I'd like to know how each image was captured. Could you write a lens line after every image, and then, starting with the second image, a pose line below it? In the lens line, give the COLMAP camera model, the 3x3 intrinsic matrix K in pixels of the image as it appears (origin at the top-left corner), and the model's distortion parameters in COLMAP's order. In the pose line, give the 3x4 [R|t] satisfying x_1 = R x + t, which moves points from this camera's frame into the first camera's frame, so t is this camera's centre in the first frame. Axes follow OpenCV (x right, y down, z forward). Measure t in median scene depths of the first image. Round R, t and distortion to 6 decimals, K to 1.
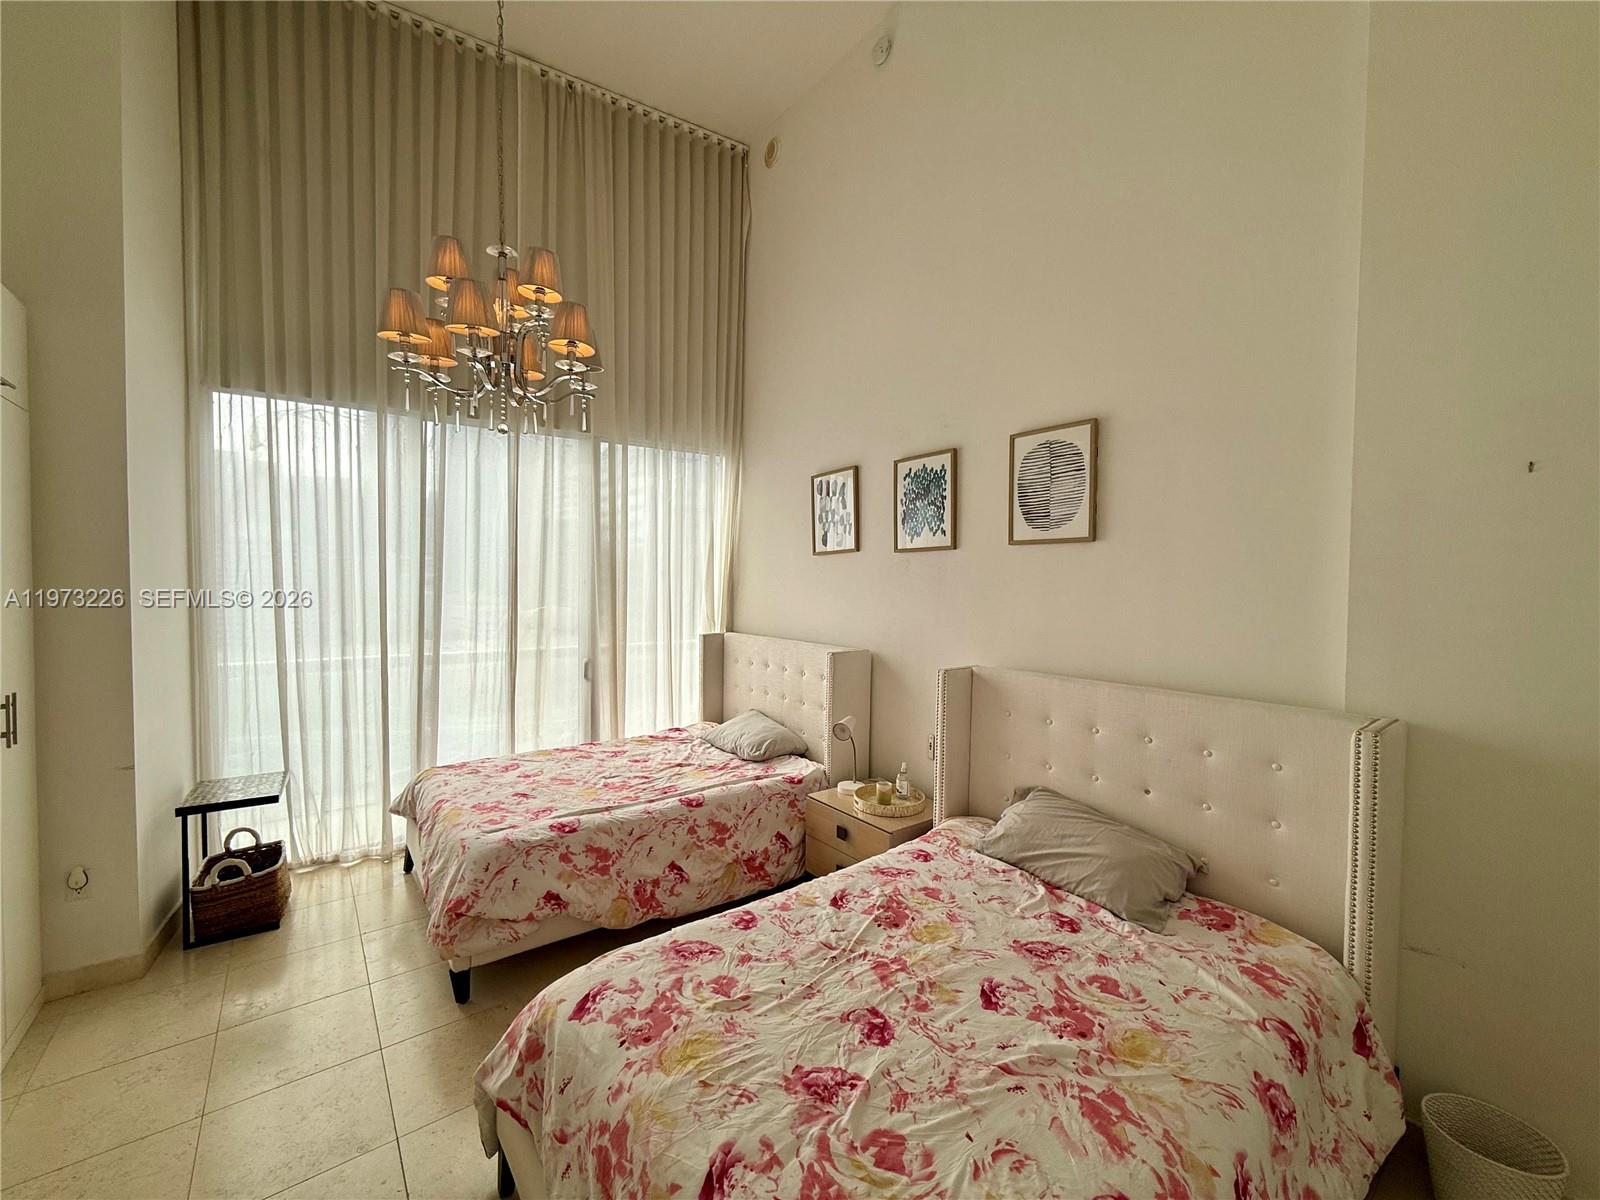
lens RADIAL K [[637.1, 0, 805.2], [0, 637.1, 602.0], [0, 0, 1]] dist [-0.001686, 0.000608]
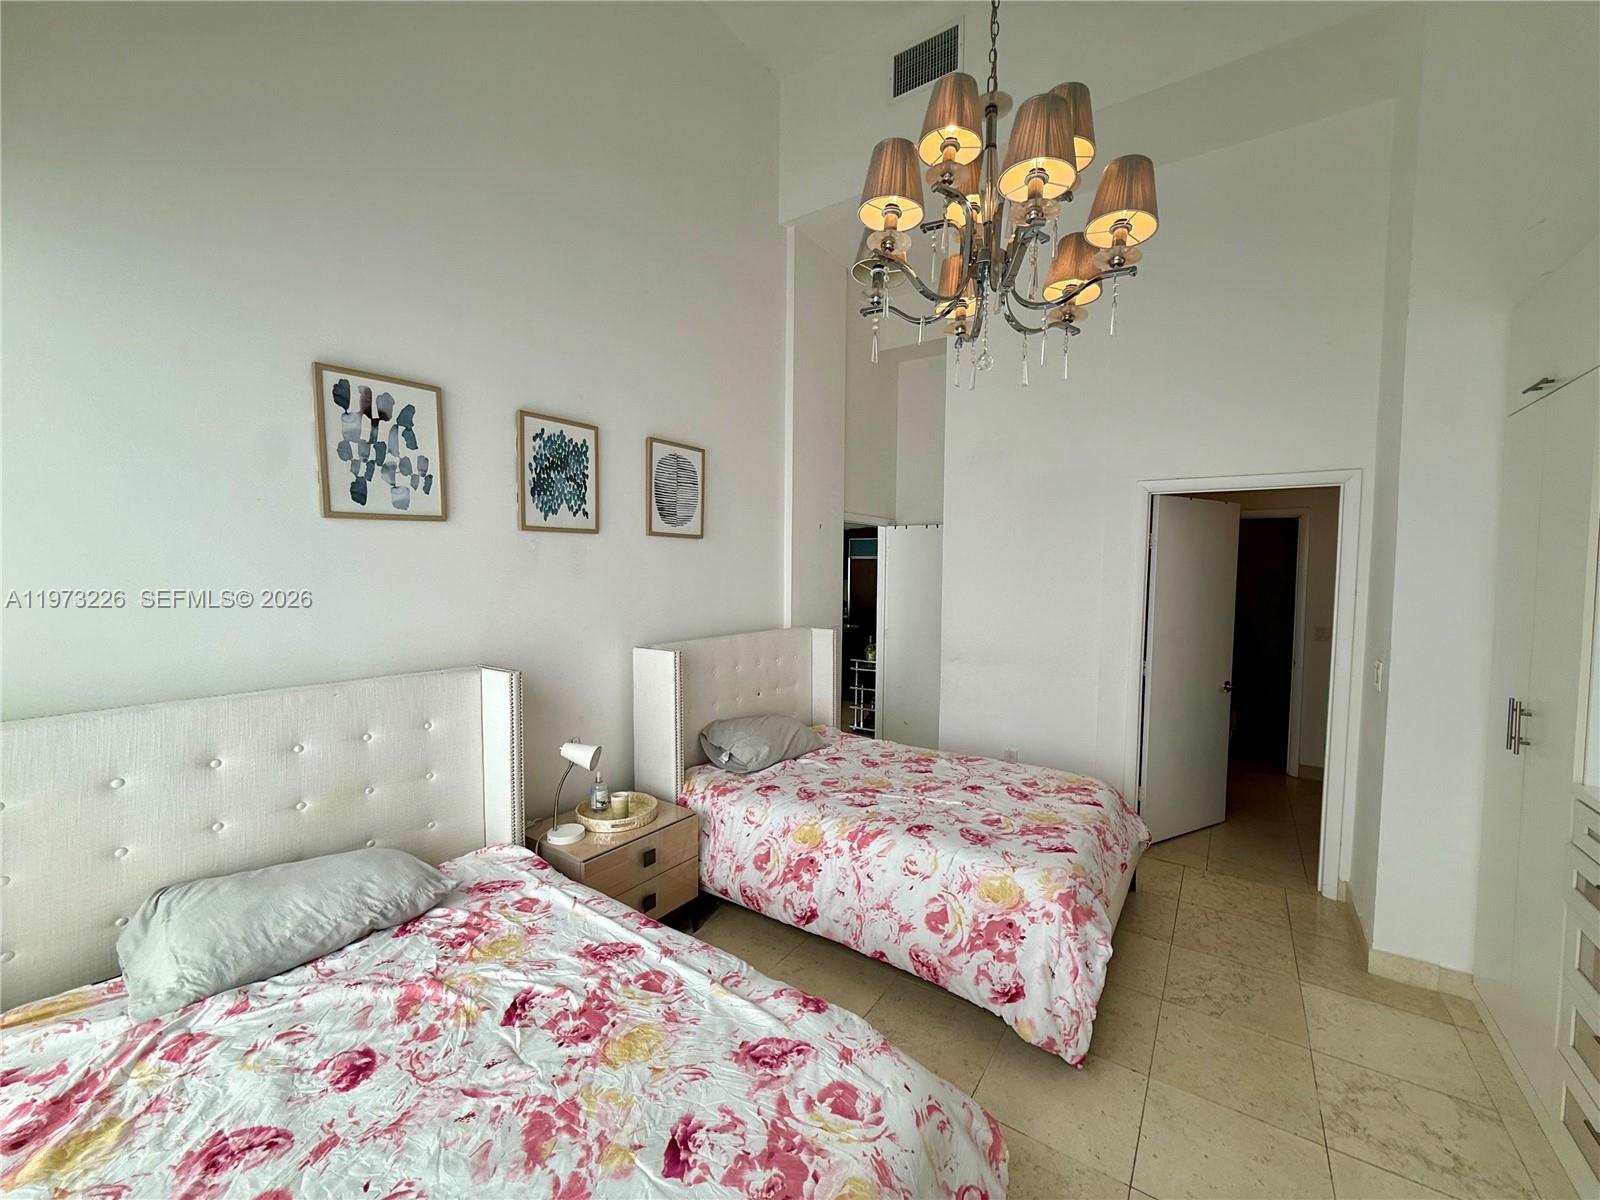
lens RADIAL K [[637.1, 0, 805.2], [0, 637.1, 602.0], [0, 0, 1]] dist [-0.001686, 0.000608]
pose [[-0.302137, -0.060036, 0.951372, -0.782482], [0.019491, 0.997417, 0.069132, -0.040789], [-0.953065, 0.039431, -0.300186, 1.003597]]
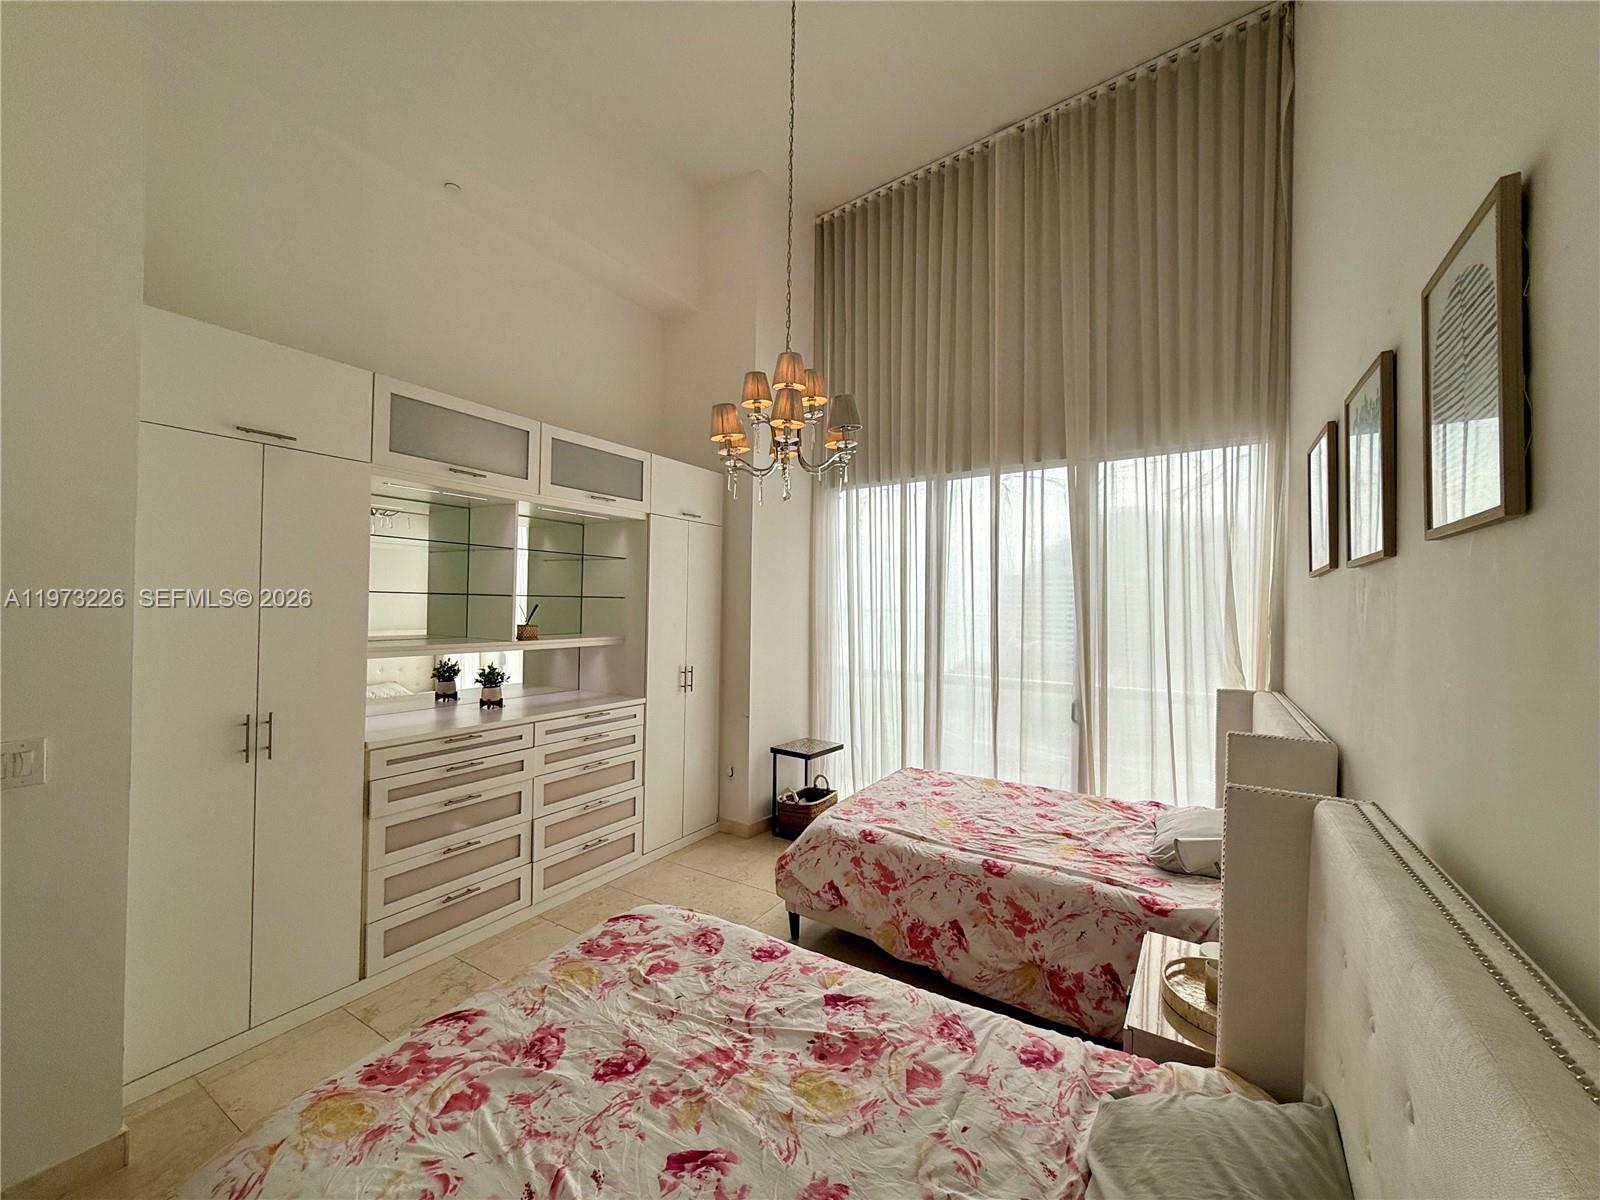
lens RADIAL K [[637.1, 0, 805.2], [0, 637.1, 602.0], [0, 0, 1]] dist [-0.001686, 0.000608]
pose [[0.345412, -0.009183, -0.938406, 0.542632], [-0.040743, 0.998863, -0.024771, -0.018425], [0.937566, 0.046789, 0.344645, 0.425635]]
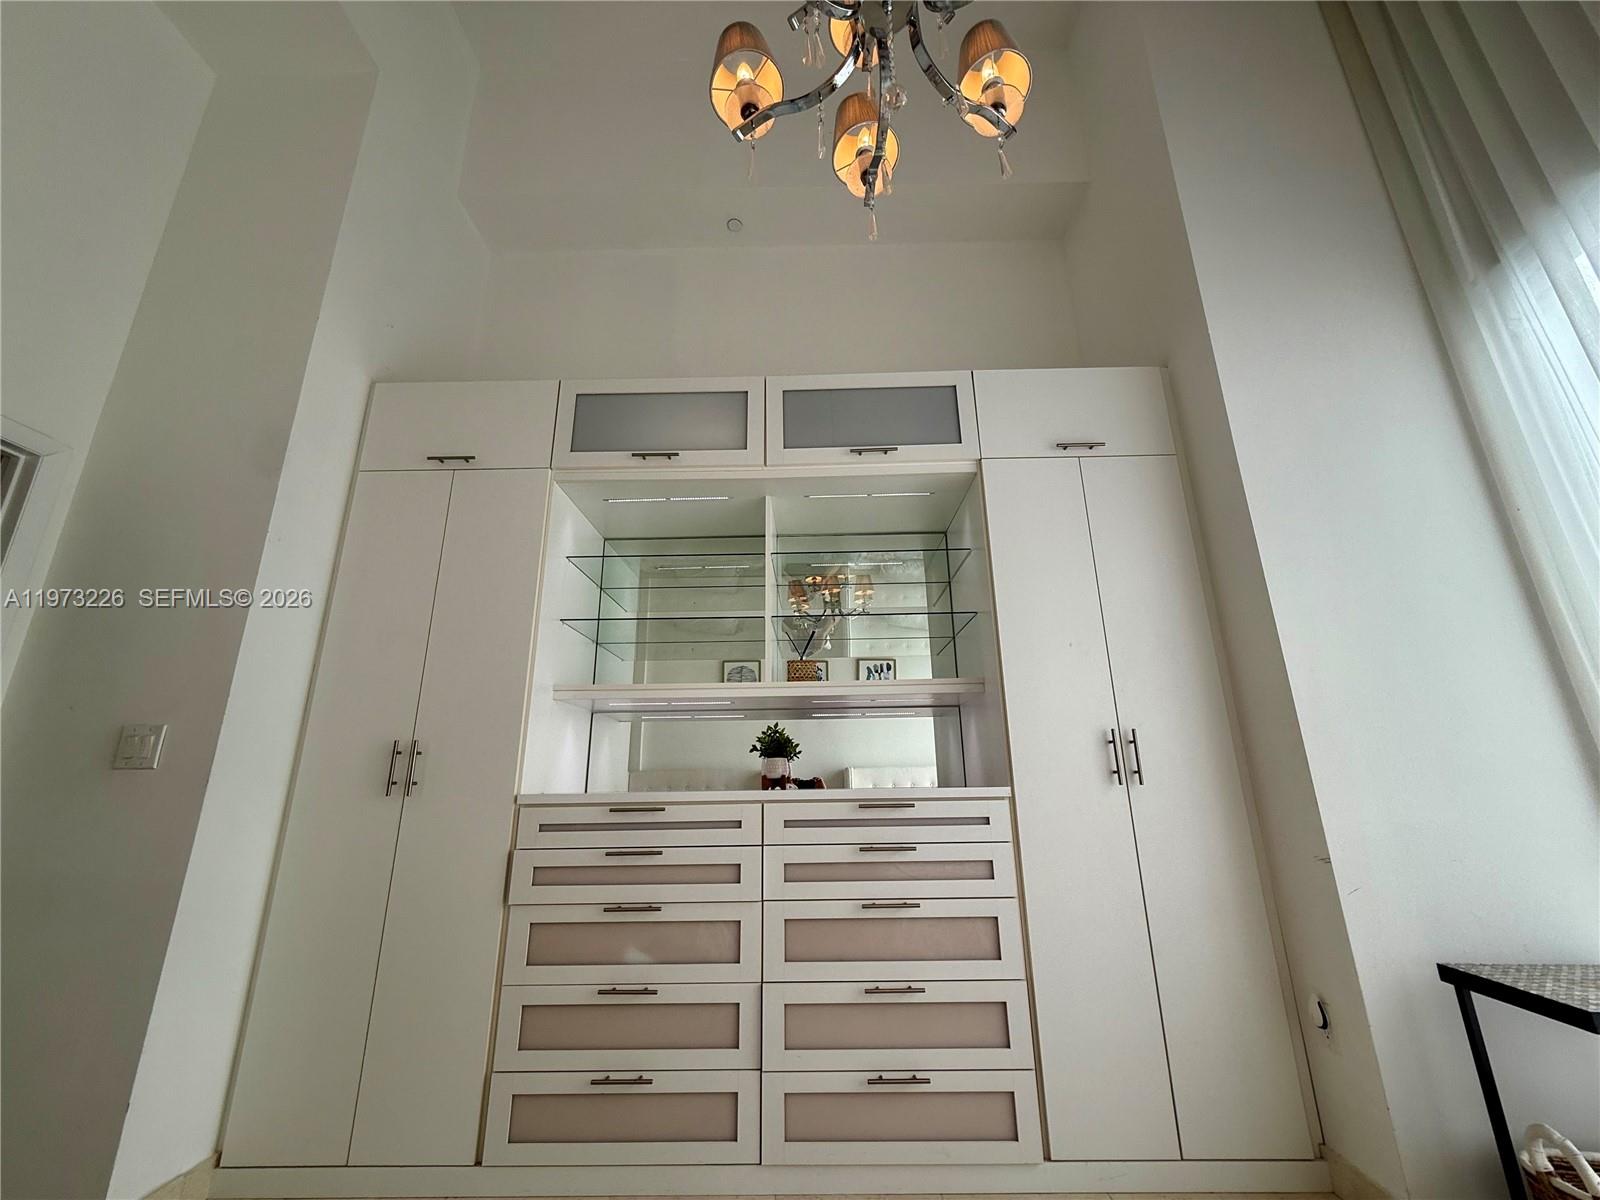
lens RADIAL K [[637.1, 0, 805.2], [0, 637.1, 602.0], [0, 0, 1]] dist [-0.001686, 0.000608]
pose [[-0.638085, -0.217572, -0.738586, -0.101849], [-0.014797, 0.962534, -0.270759, 0.148727], [0.769824, -0.161838, -0.617398, 0.830897]]
